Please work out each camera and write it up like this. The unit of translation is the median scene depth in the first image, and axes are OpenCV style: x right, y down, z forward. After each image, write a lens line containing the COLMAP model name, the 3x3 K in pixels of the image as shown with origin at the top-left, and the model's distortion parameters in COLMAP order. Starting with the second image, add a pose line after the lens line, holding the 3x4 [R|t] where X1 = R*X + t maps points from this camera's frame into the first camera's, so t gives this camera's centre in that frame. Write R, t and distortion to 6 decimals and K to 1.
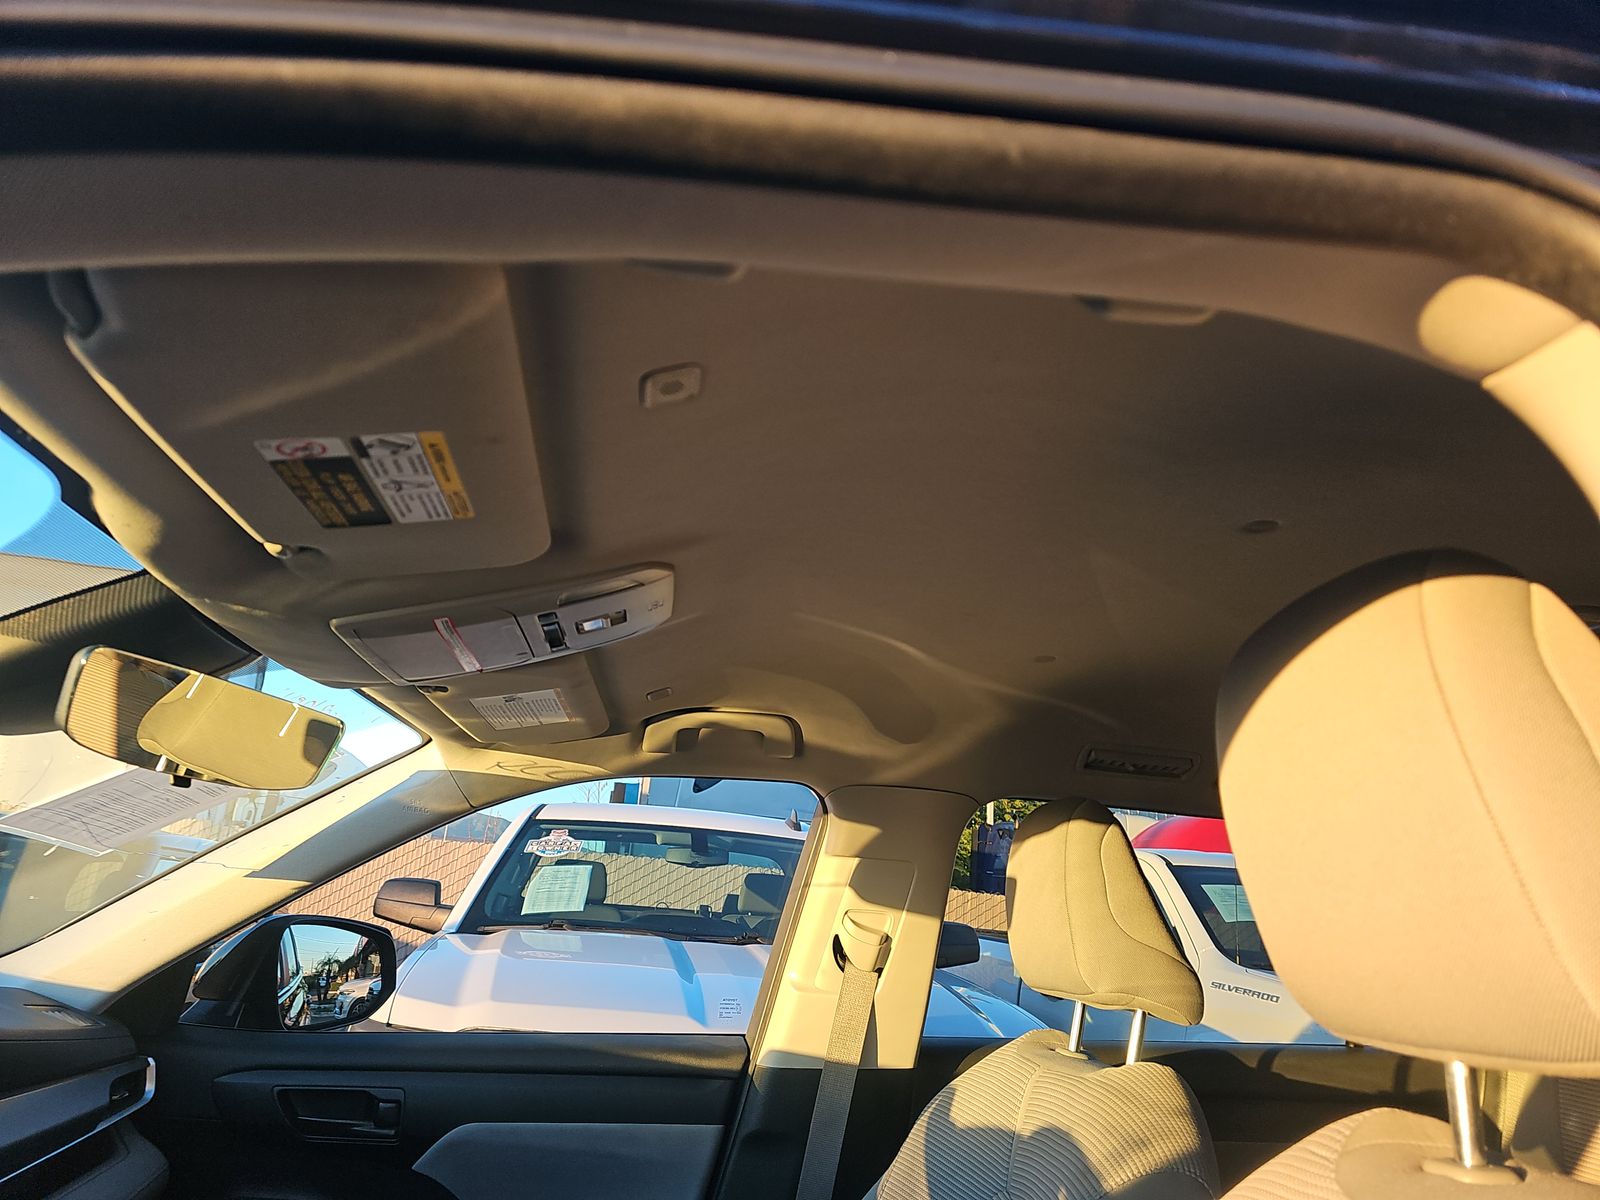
lens RADIAL K [[1068.2, 0, 803.0], [0, 1068.2, 598.8], [0, 0, 1]] dist [0.048909, -0.046378]
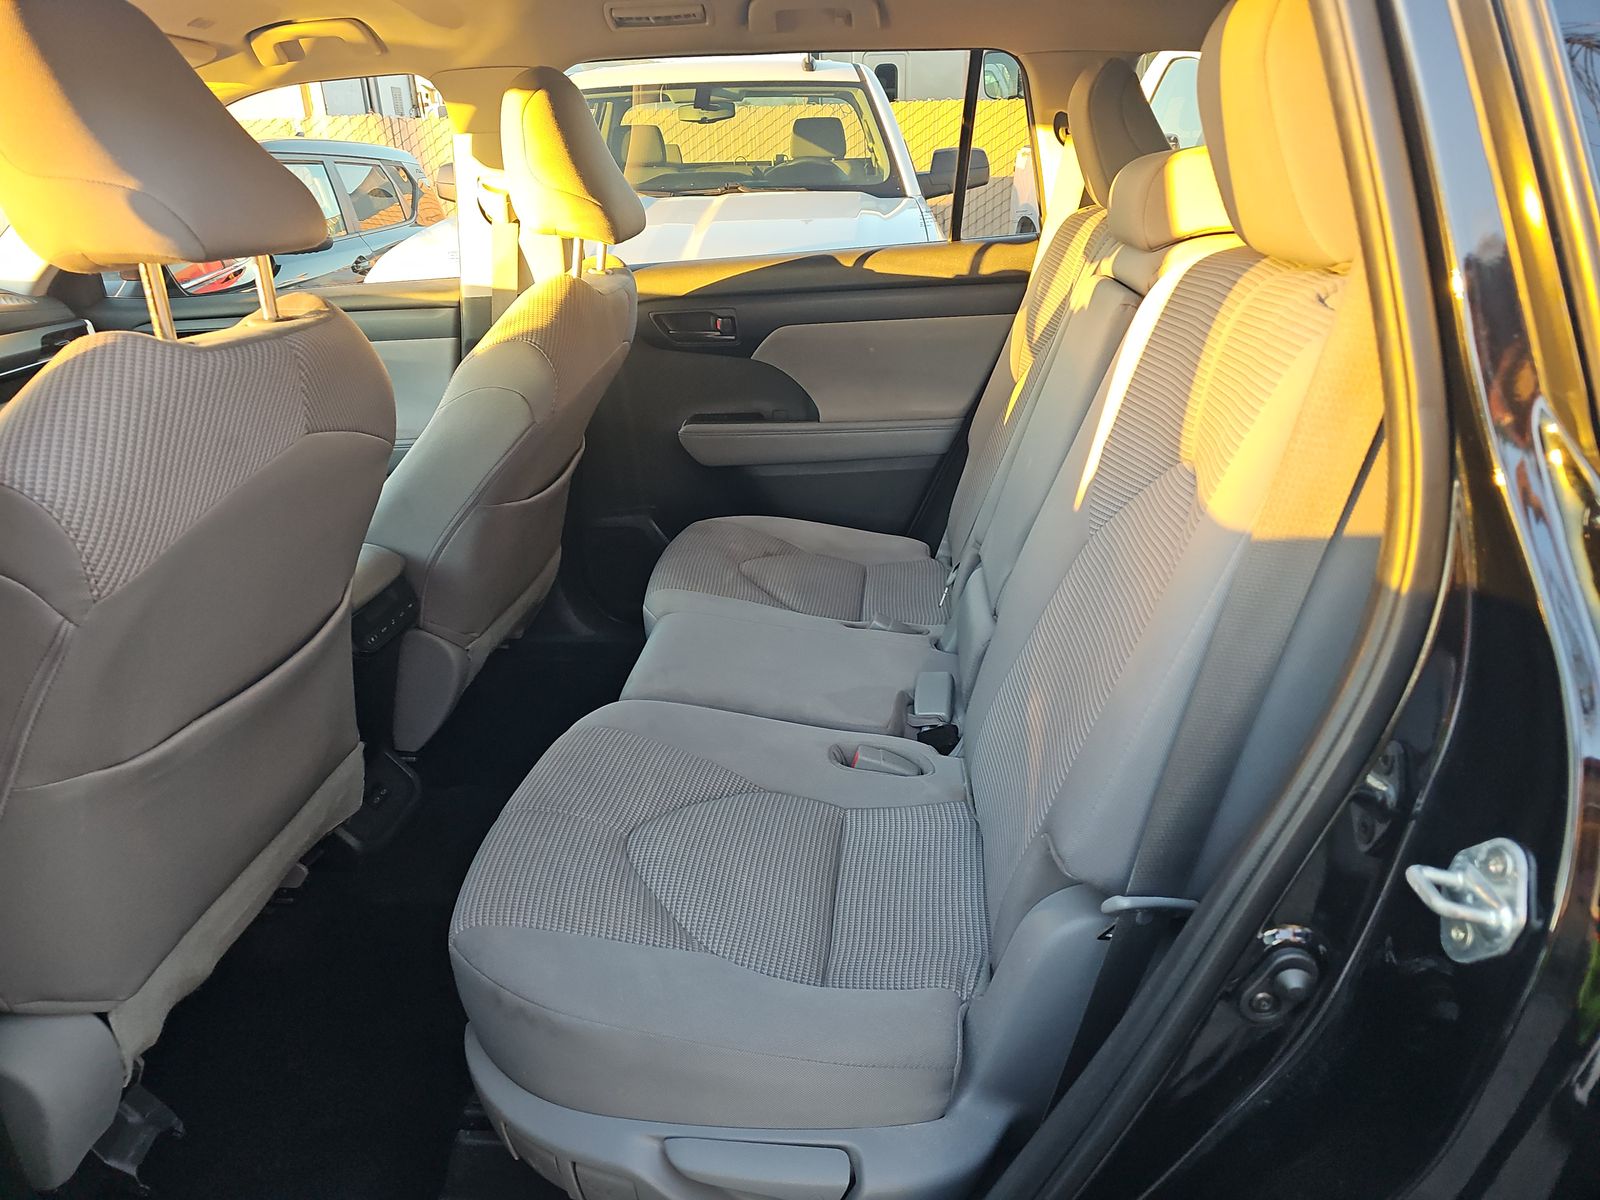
lens RADIAL K [[1068.2, 0, 803.0], [0, 1068.2, 598.8], [0, 0, 1]] dist [0.048909, -0.046378]
pose [[0.970884, -0.011608, -0.239269, 0.700877], [0.158941, 0.778512, 0.607171, -0.032229], [0.179226, -0.627522, 0.757690, -0.205977]]
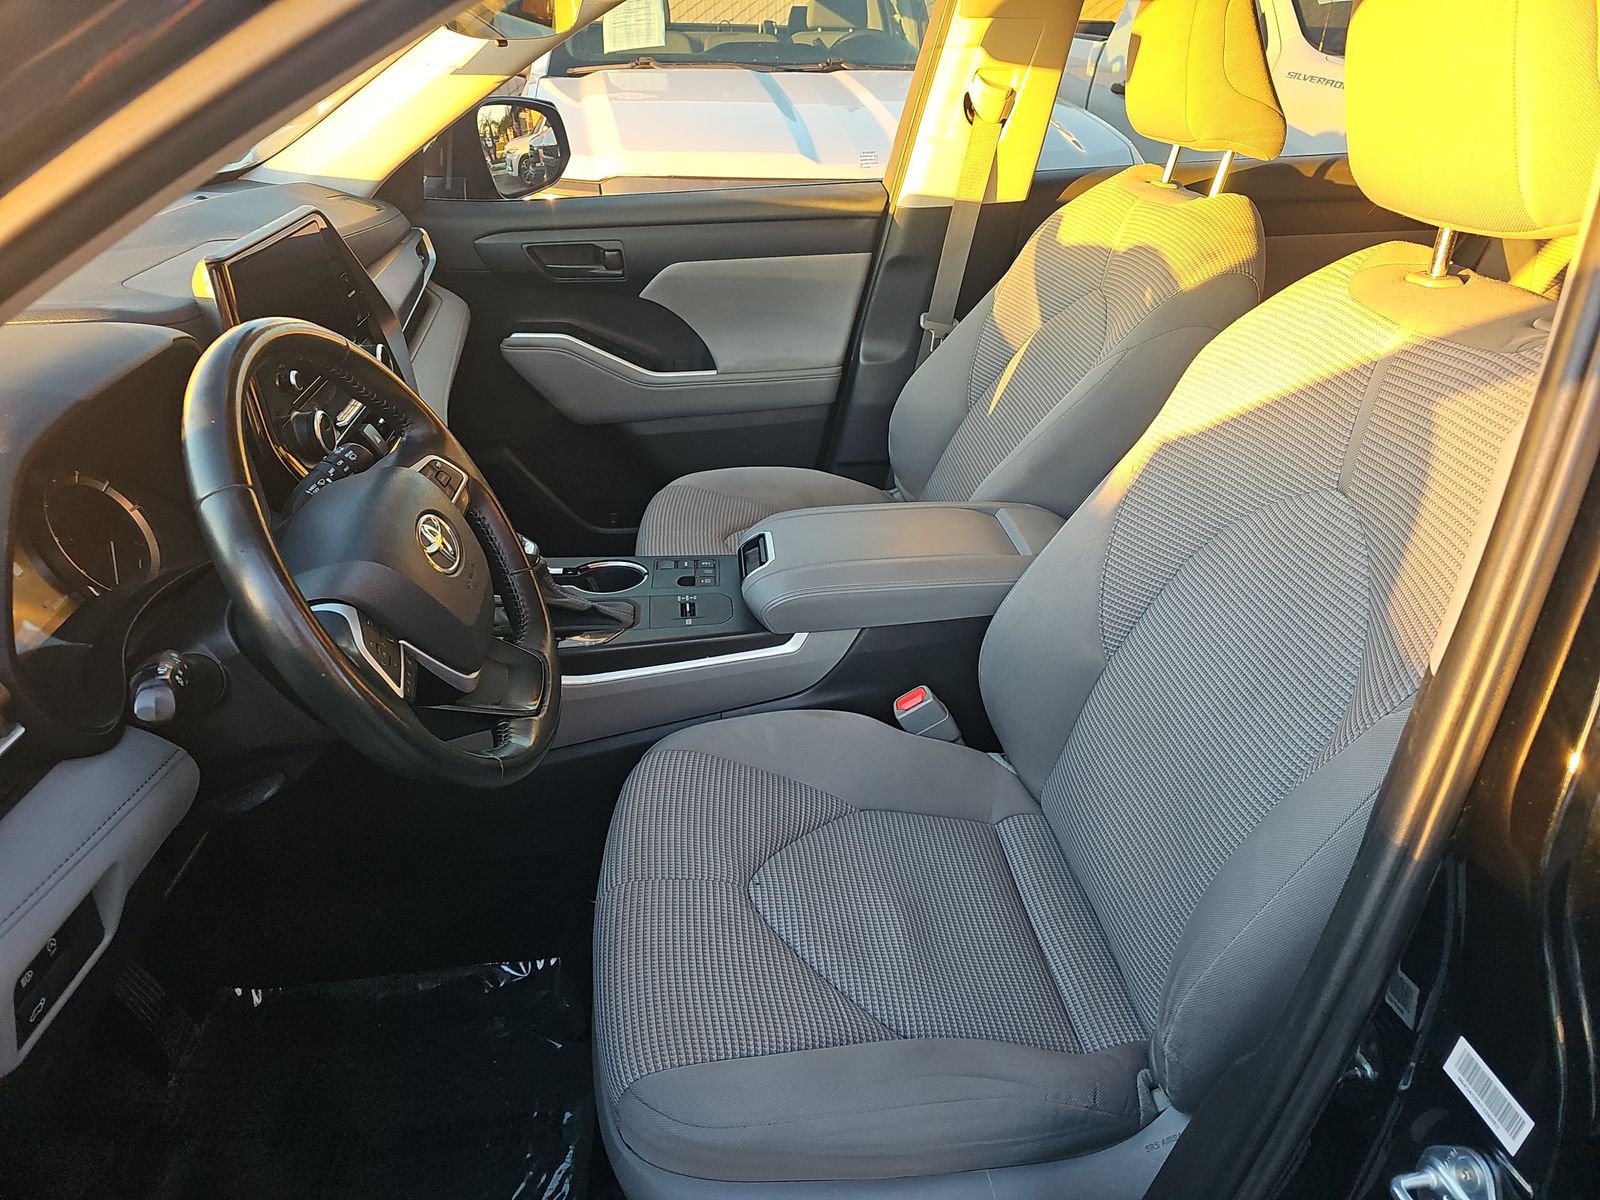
lens RADIAL K [[1068.2, 0, 803.0], [0, 1068.2, 598.8], [0, 0, 1]] dist [0.048909, -0.046378]
pose [[0.997366, -0.039570, -0.060787, -0.094342], [0.071031, 0.702445, 0.708185, -0.131411], [0.014677, -0.710637, 0.703406, -0.187553]]
